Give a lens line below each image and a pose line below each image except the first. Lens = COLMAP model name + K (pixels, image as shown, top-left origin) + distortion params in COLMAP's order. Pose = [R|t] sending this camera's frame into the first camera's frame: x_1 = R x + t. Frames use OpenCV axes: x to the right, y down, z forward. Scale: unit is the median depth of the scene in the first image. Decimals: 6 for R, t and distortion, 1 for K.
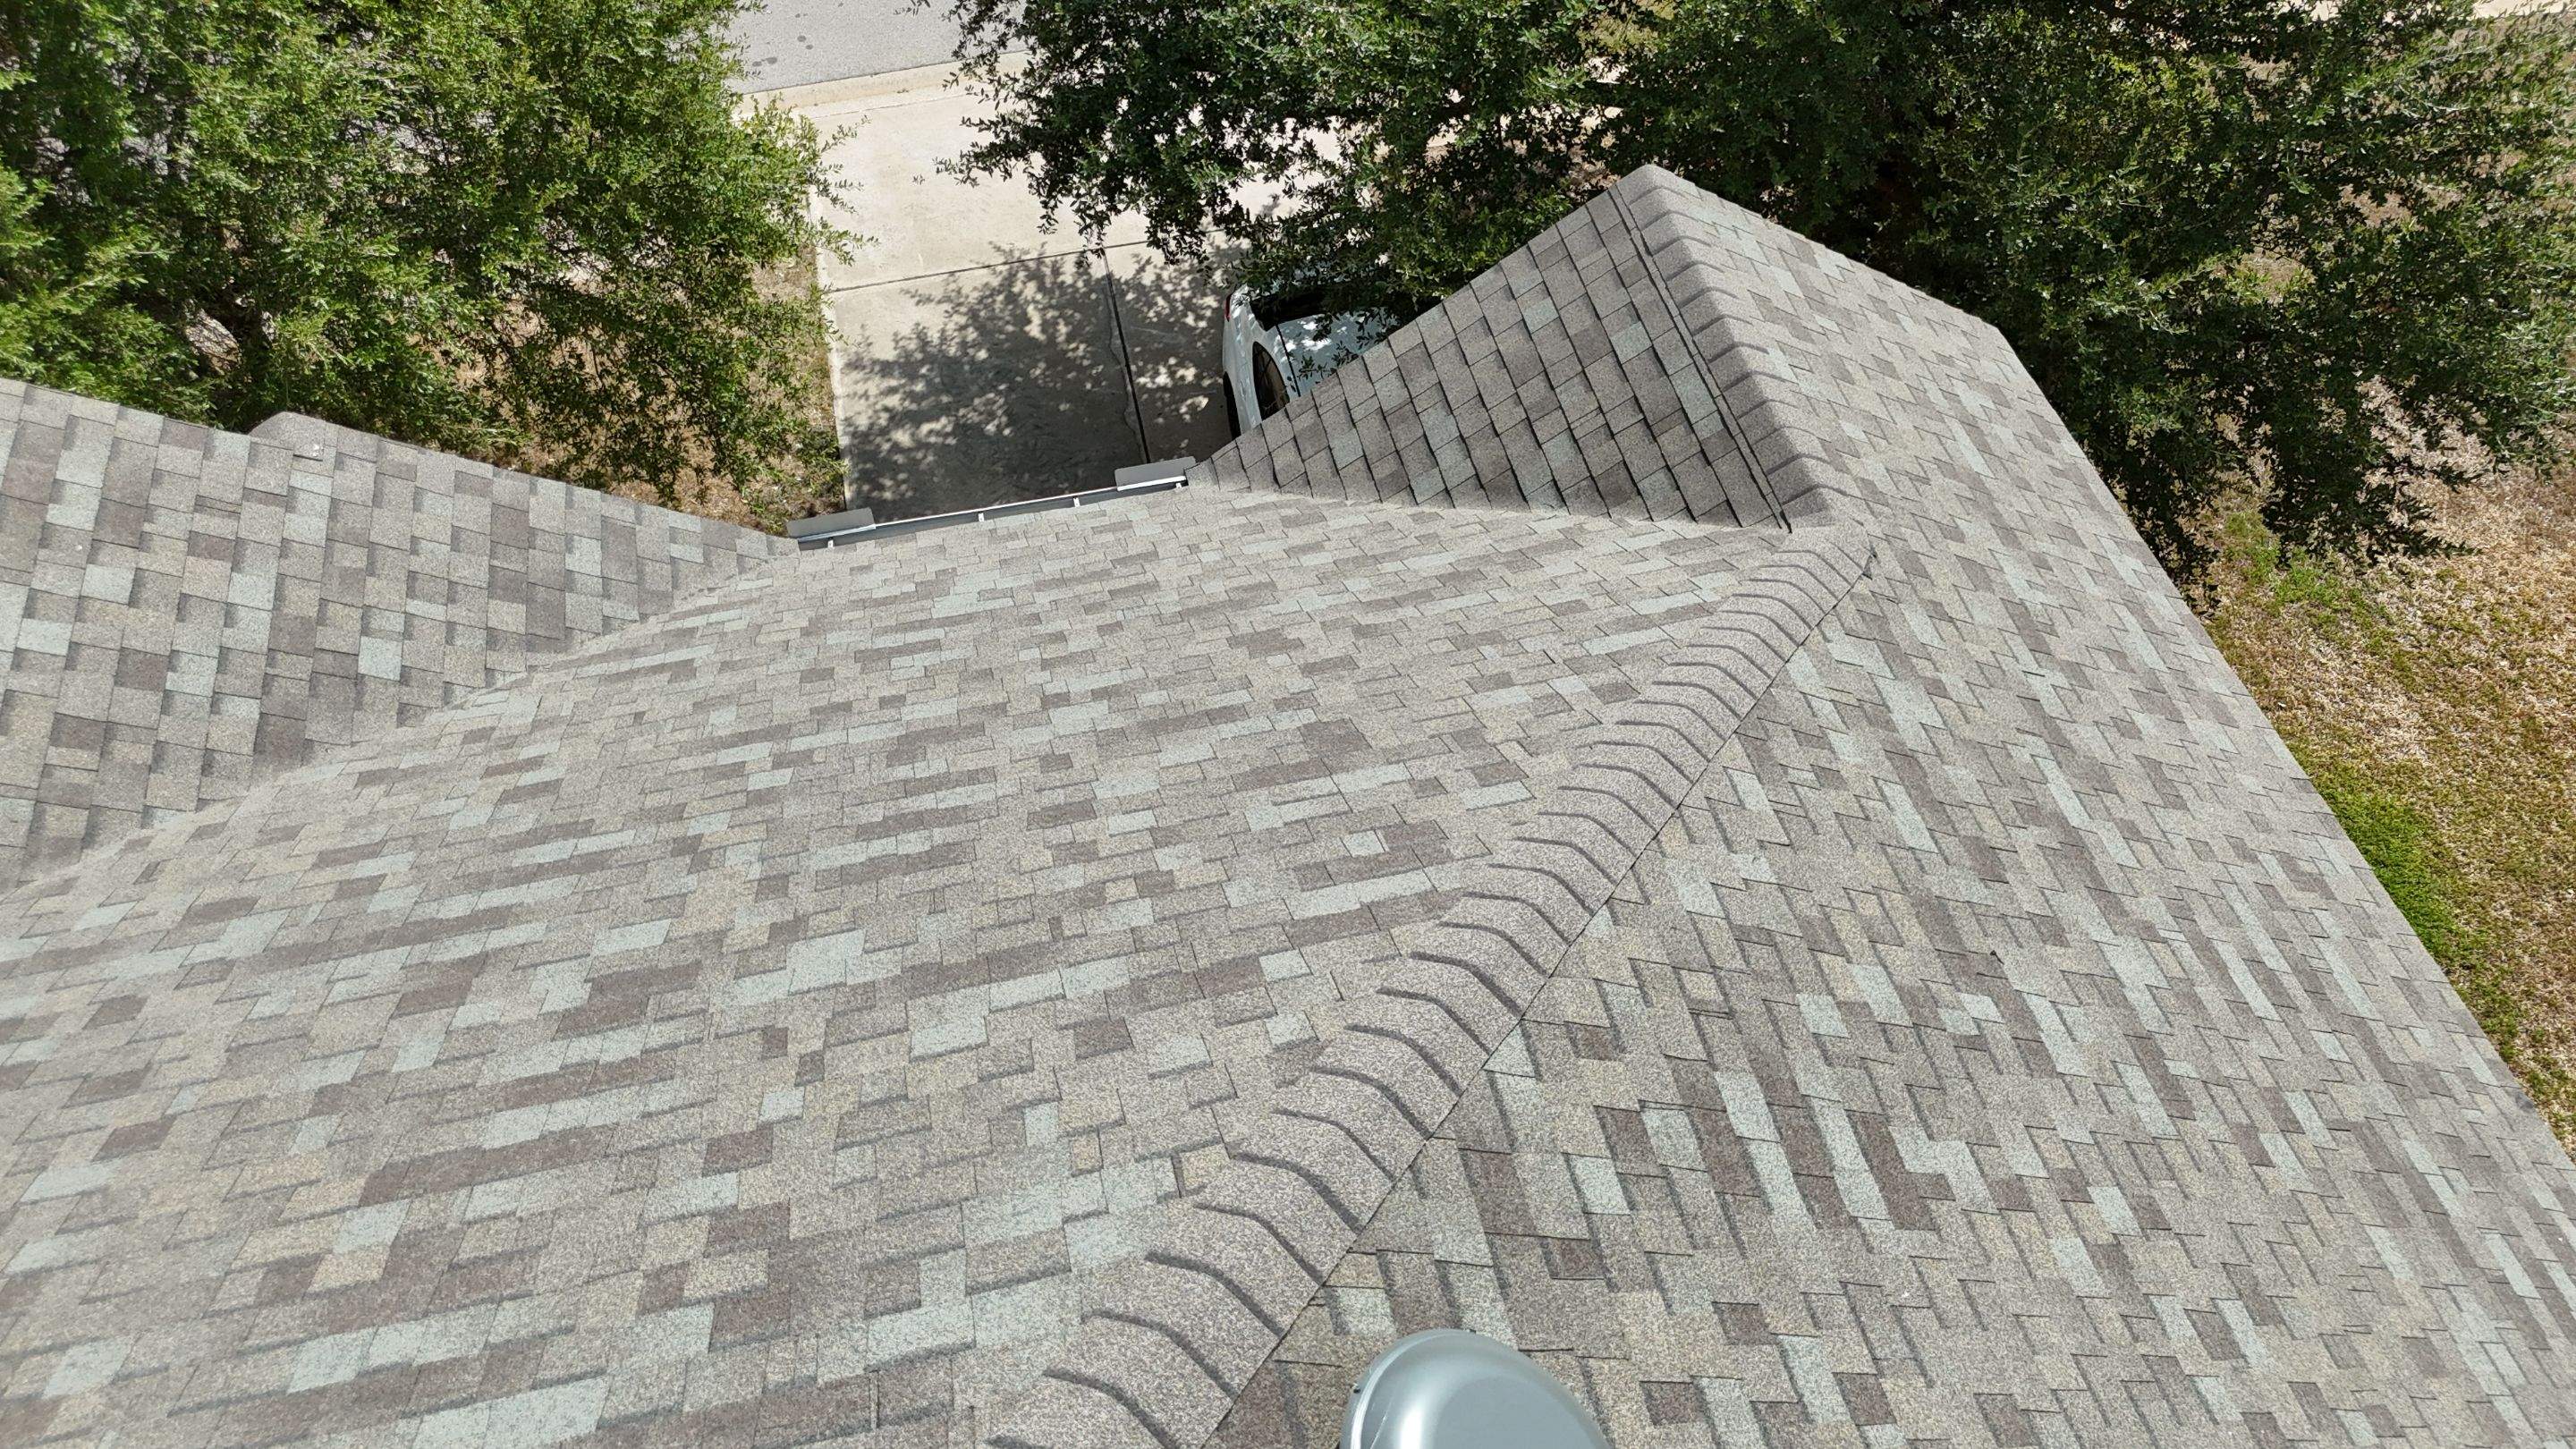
lens RADIAL K [[1900.7, 0, 1291.8], [0, 1900.7, 720.8], [0, 0, 1]] dist [0.074390, -0.072080]
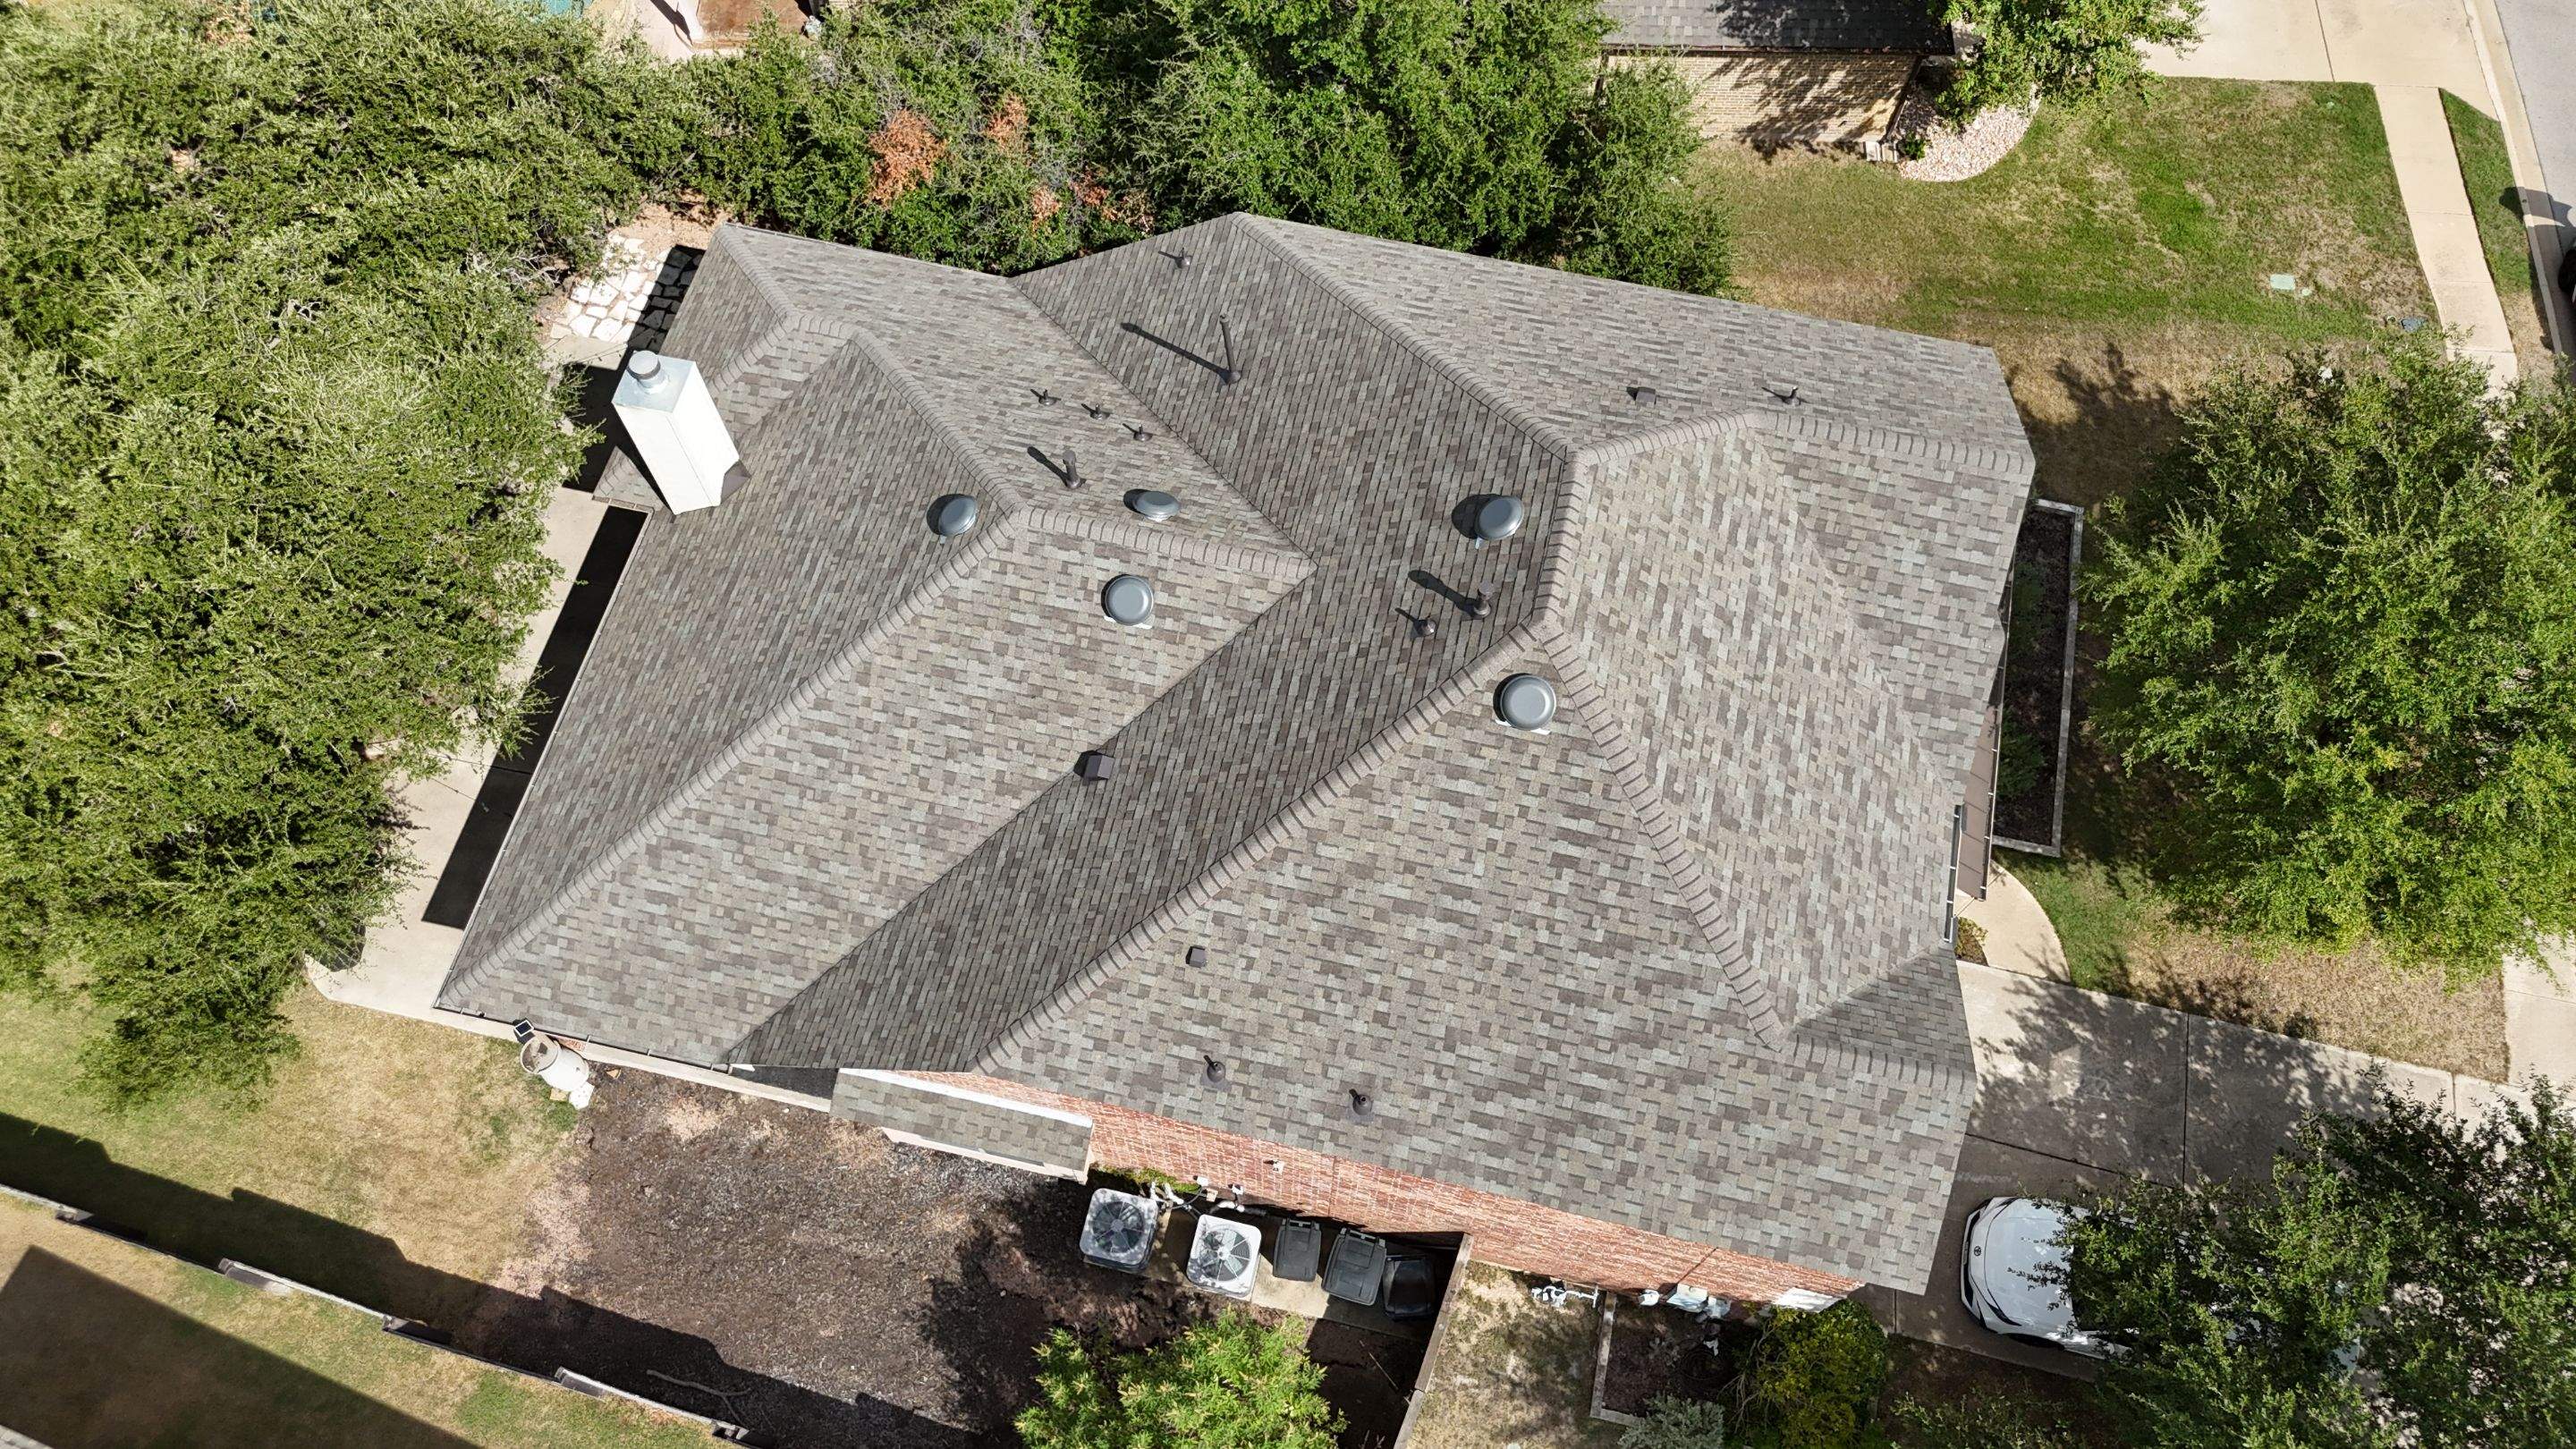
lens RADIAL K [[1900.7, 0, 1293.5], [0, 1900.7, 720.8], [0, 0, 1]] dist [0.074390, -0.072080]
pose [[-0.442656, 0.808473, -0.387848, 1.506117], [-0.718276, -0.060771, 0.693099, -1.744325], [0.536782, 0.585387, 0.607608, -1.650855]]
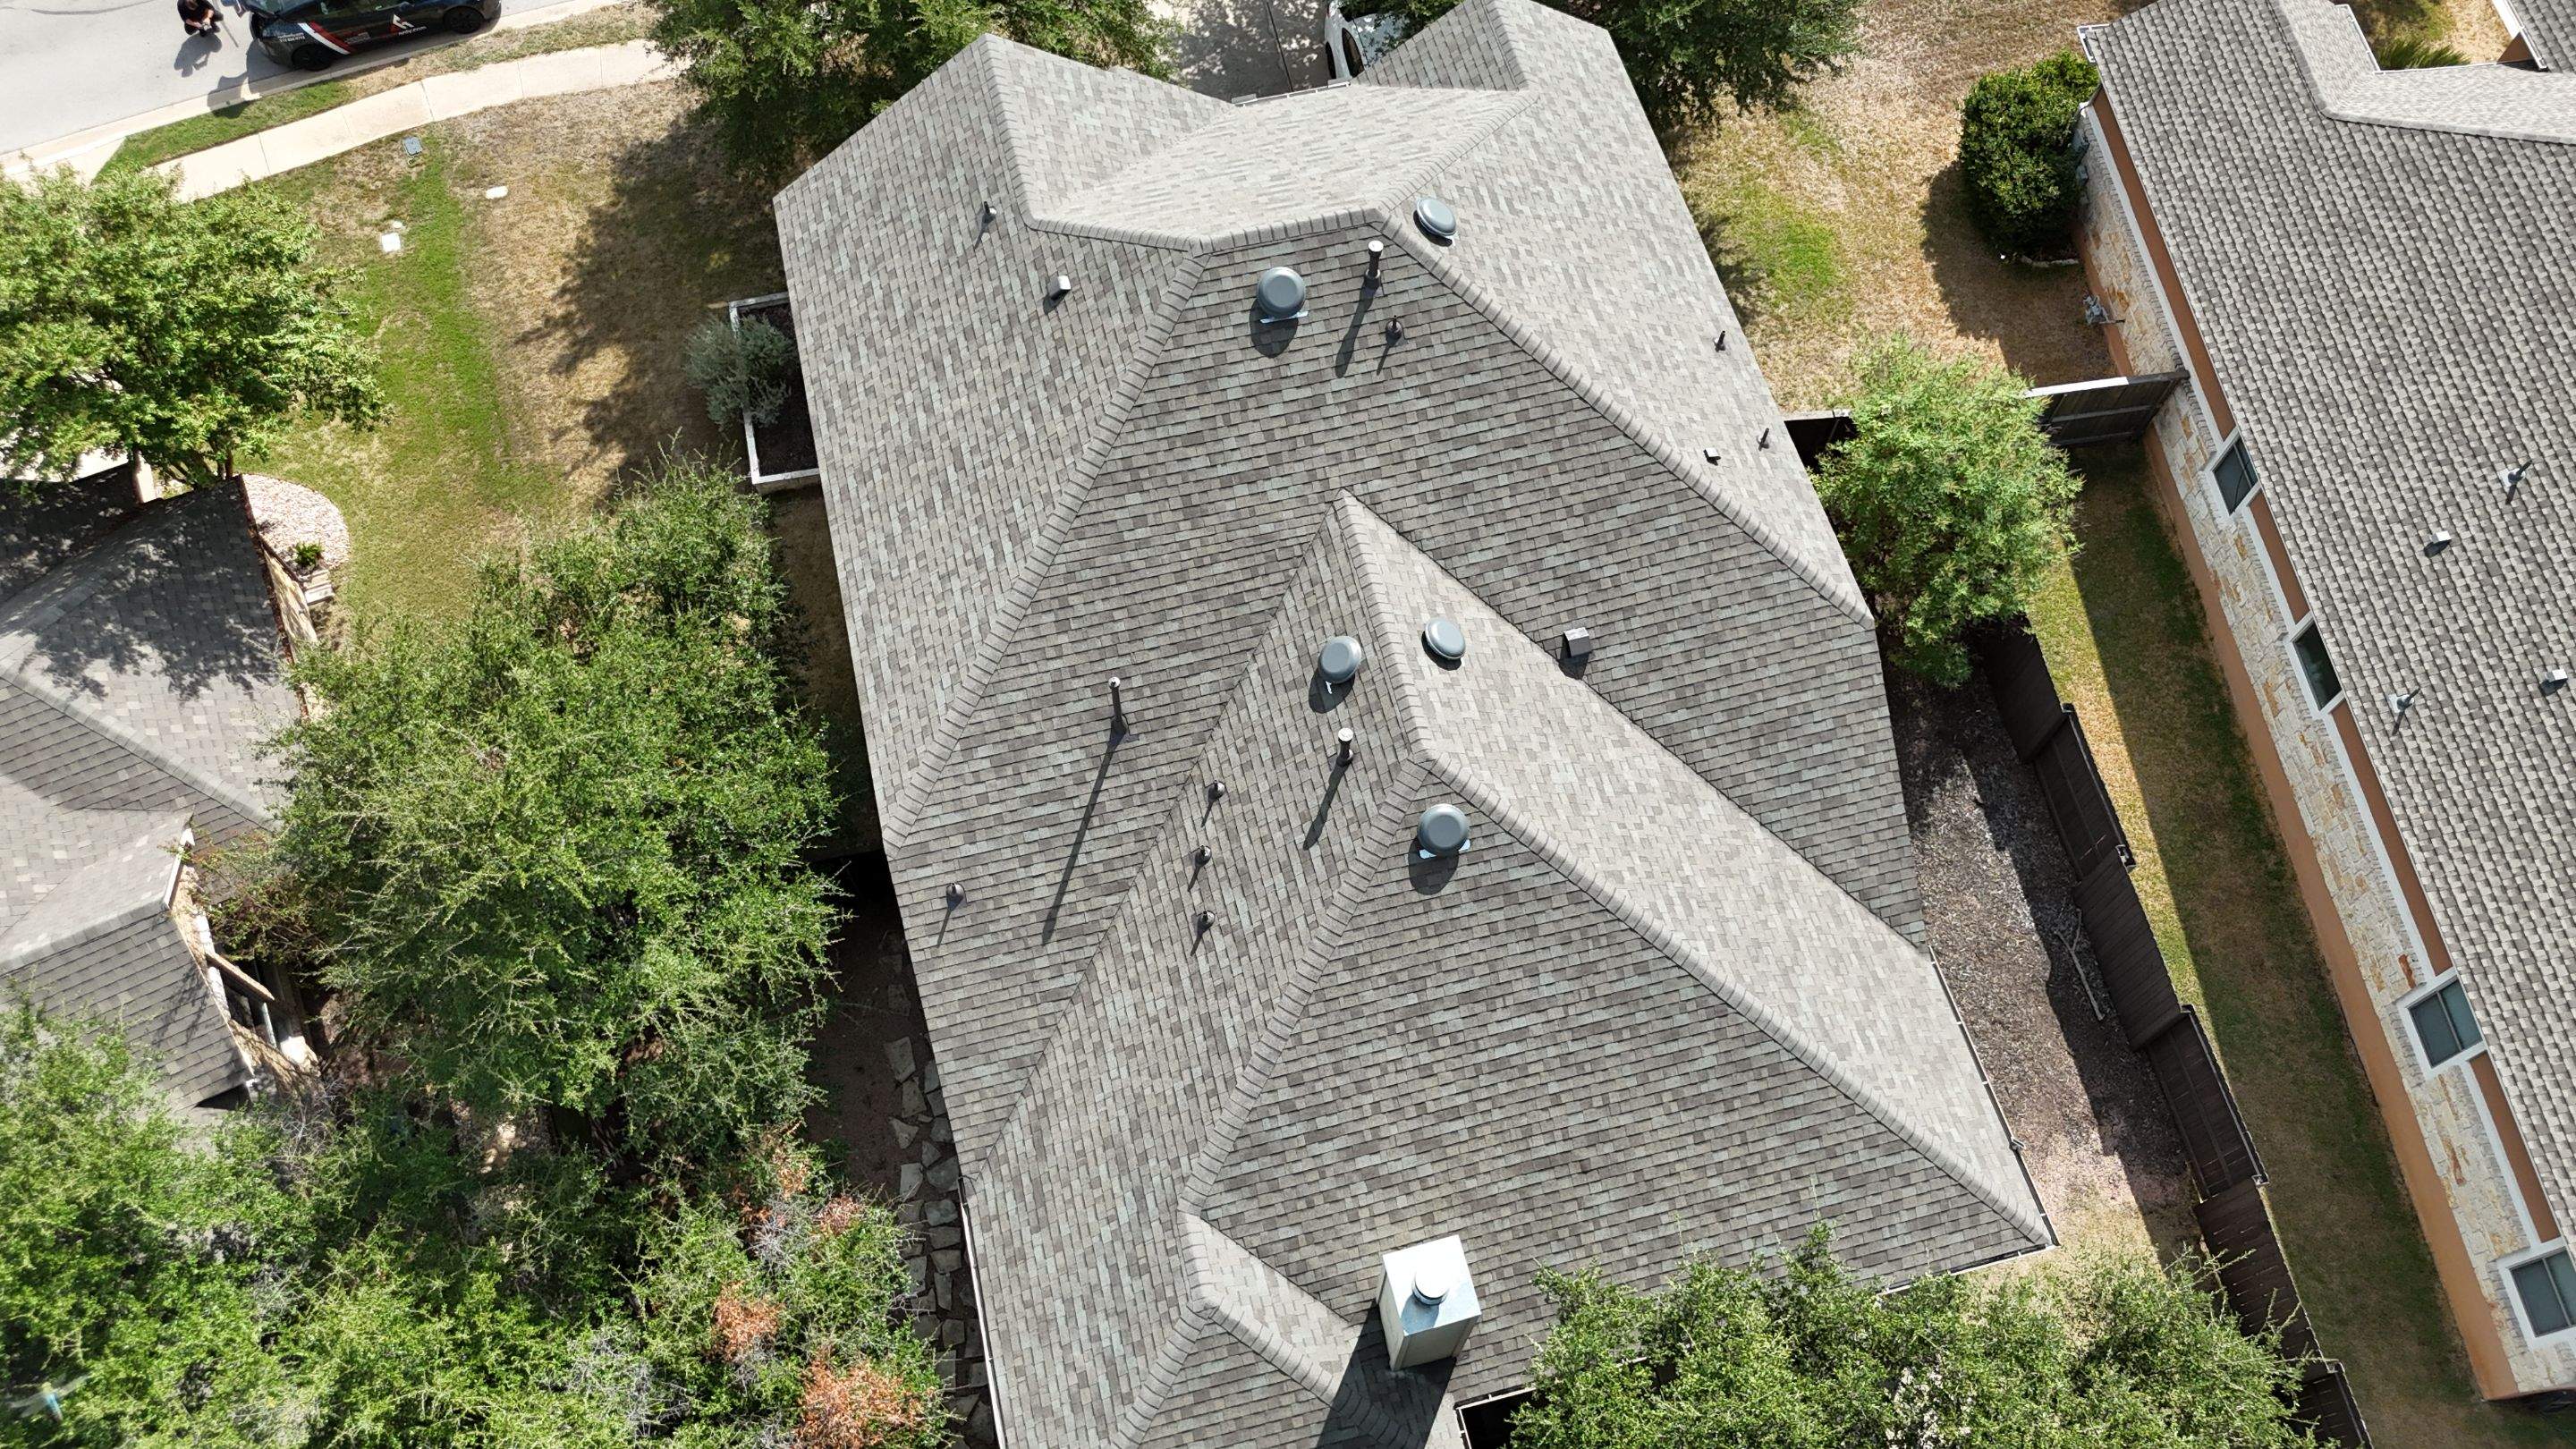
lens RADIAL K [[1900.7, 0, 1289.3], [0, 1900.7, 724.6], [0, 0, 1]] dist [0.074390, -0.072080]
pose [[0.999874, -0.014166, 0.007151, -0.274957], [0.012723, 0.984961, 0.172309, 0.539515], [-0.009485, -0.172196, 0.985017, -3.362334]]
